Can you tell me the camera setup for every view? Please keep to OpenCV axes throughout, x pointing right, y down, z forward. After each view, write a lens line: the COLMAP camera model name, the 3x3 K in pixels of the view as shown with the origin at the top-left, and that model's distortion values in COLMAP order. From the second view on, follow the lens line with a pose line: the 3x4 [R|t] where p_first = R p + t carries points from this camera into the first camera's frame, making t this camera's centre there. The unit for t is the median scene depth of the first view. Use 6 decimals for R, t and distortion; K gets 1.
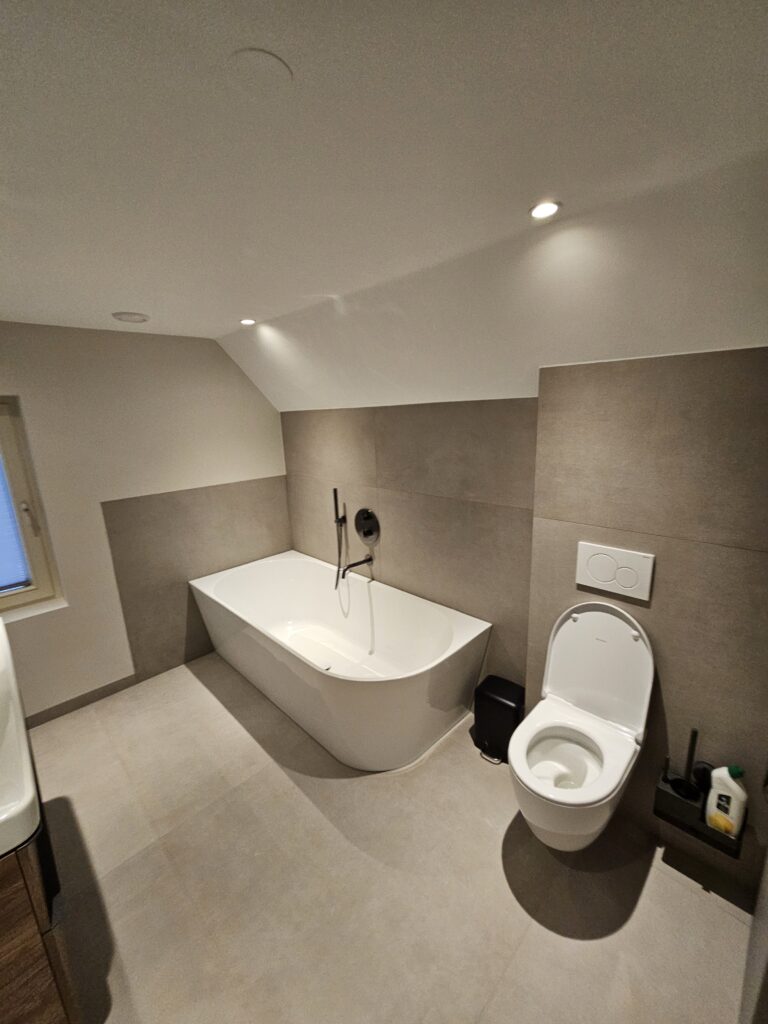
lens RADIAL K [[419.2, 0, 386.2], [0, 419.2, 511.9], [0, 0, 1]] dist [-0.001567, 0.000558]
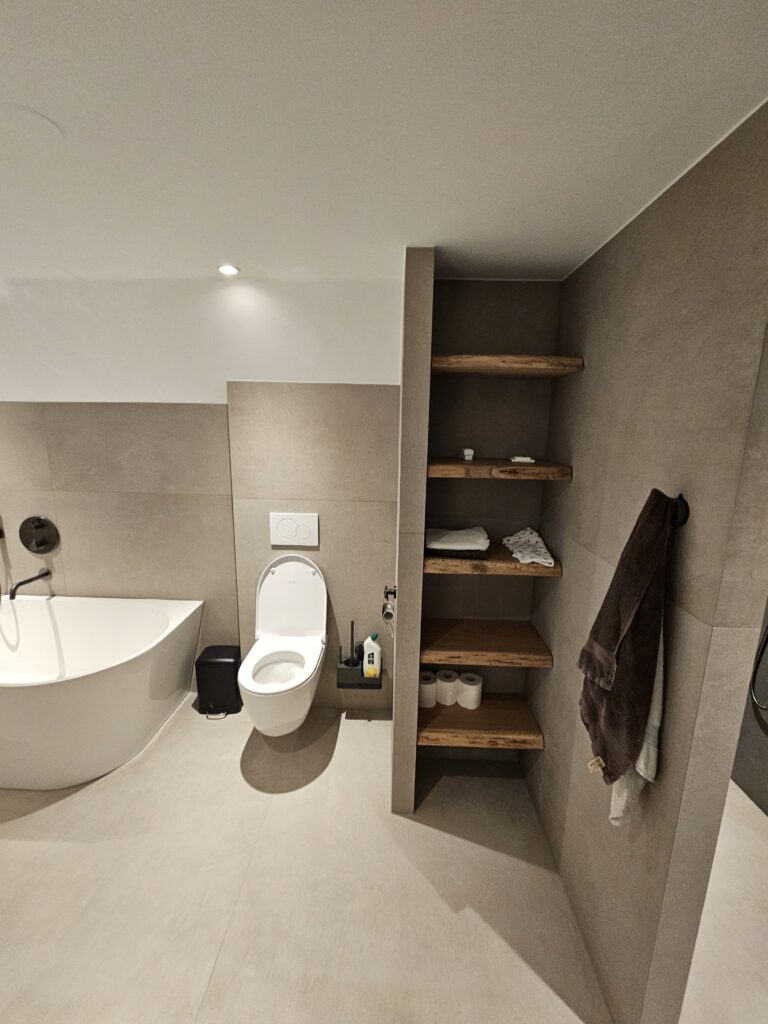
lens RADIAL K [[419.2, 0, 381.1], [0, 419.2, 509.7], [0, 0, 1]] dist [-0.001567, 0.000558]
pose [[0.731683, -0.077953, 0.677173, -0.148340], [0.114121, 0.993427, -0.008949, 0.090265], [-0.672024, 0.083828, 0.735769, -0.181063]]
